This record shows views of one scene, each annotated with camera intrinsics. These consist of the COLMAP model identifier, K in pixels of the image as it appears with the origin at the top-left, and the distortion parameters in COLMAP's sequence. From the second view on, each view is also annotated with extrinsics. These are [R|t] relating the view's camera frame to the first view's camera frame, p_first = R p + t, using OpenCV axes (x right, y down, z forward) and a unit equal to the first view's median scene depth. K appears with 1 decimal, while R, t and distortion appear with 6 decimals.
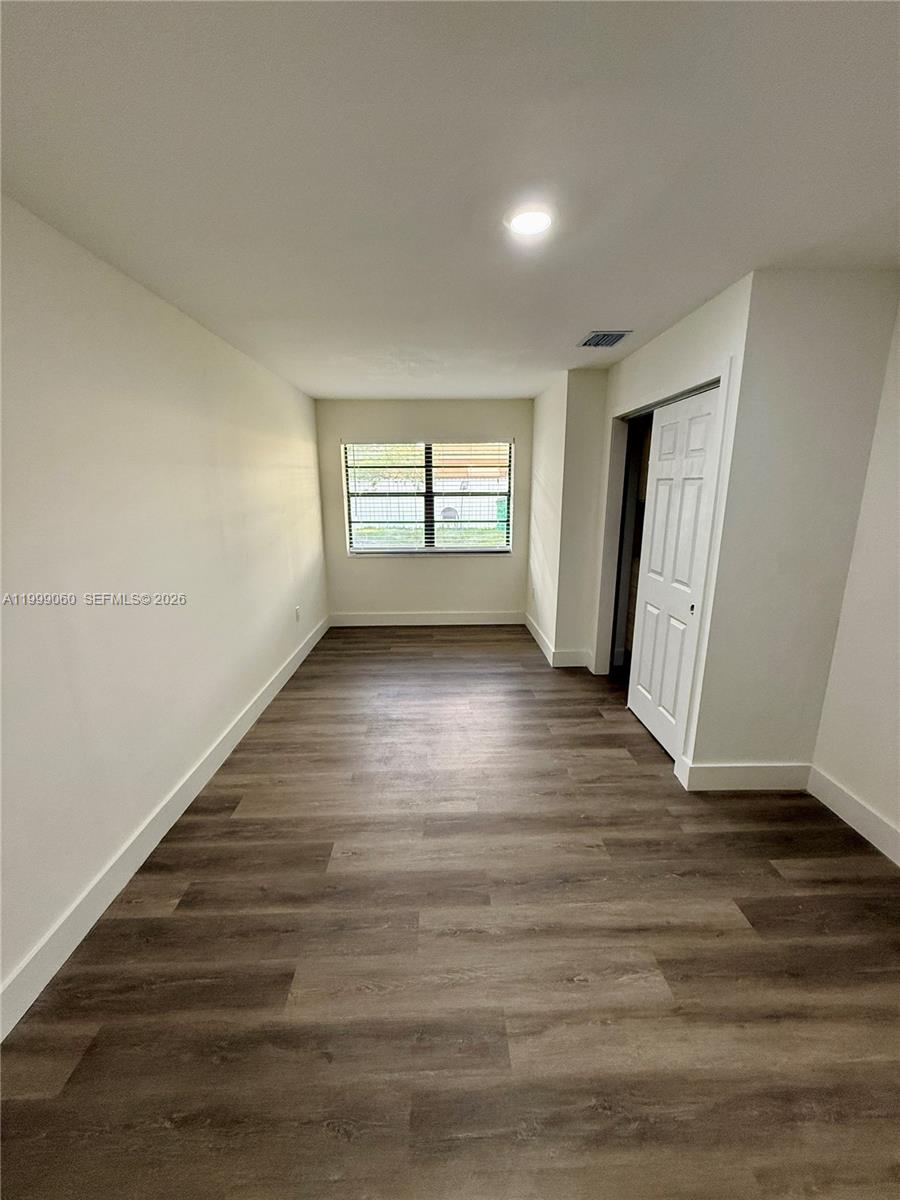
lens RADIAL K [[475.9, 0, 449.9], [0, 475.9, 595.7], [0, 0, 1]] dist [0.000035, -0.000116]
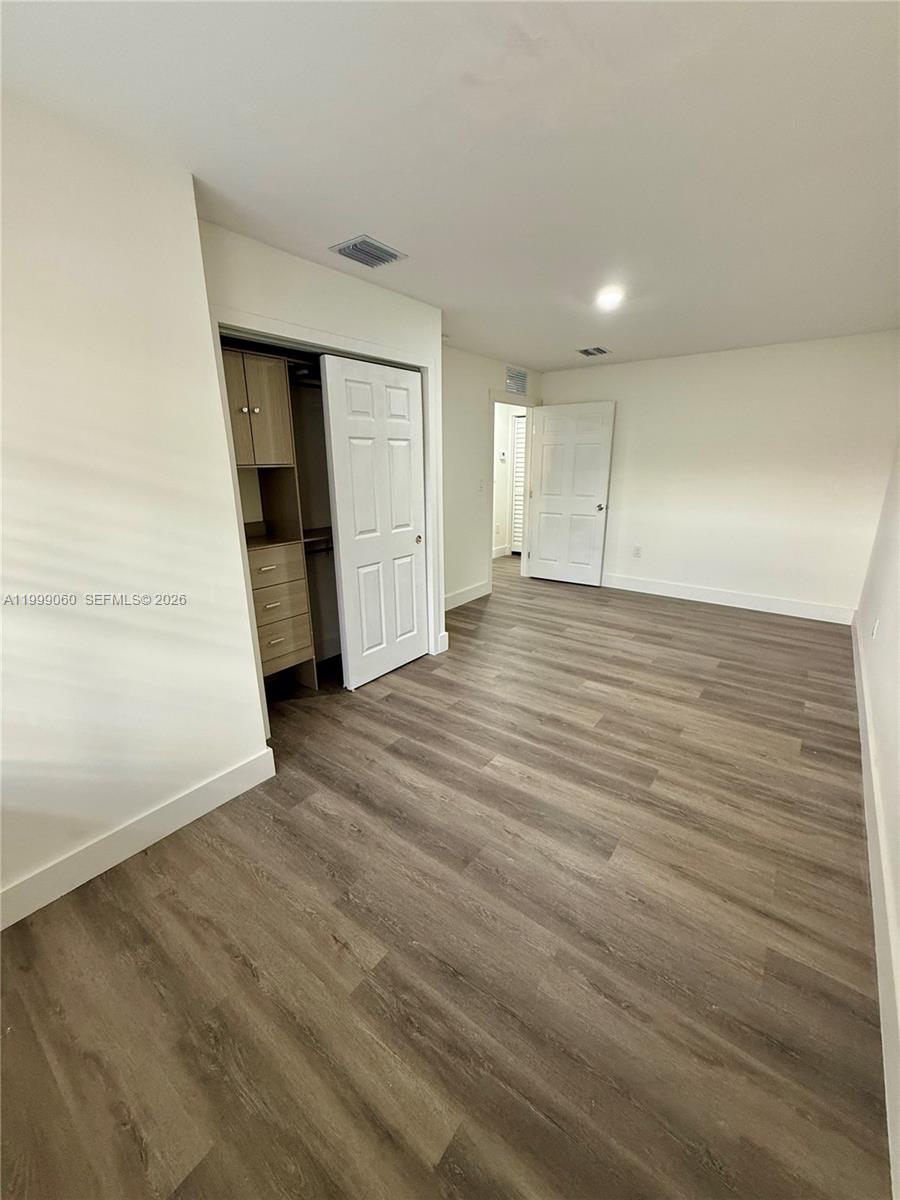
lens RADIAL K [[486.6, 0, 454.9], [0, 486.6, 596.0], [0, 0, 1]] dist [0.034072, 0.000209]
pose [[-0.783141, -0.159968, 0.600916, -0.369988], [0.153591, 0.886646, 0.436198, -0.359271], [-0.602578, 0.433900, -0.669799, 1.669172]]
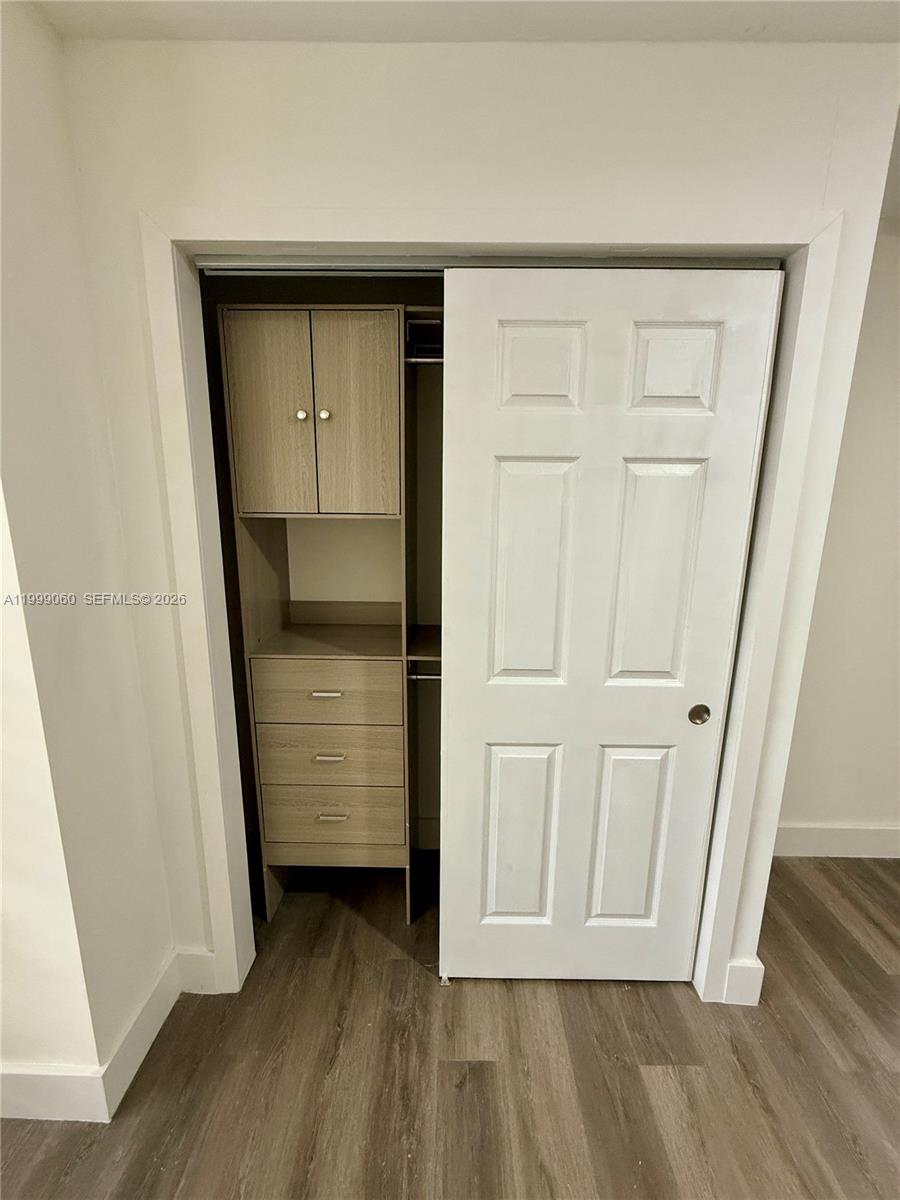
lens RADIAL K [[475.9, 0, 449.9], [0, 475.9, 595.7], [0, 0, 1]] dist [0.000035, -0.000116]
pose [[0.029908, -0.192300, 0.980880, 0.012910], [0.217415, 0.959076, 0.181396, -0.215200], [-0.975621, 0.207833, 0.070493, 1.037255]]
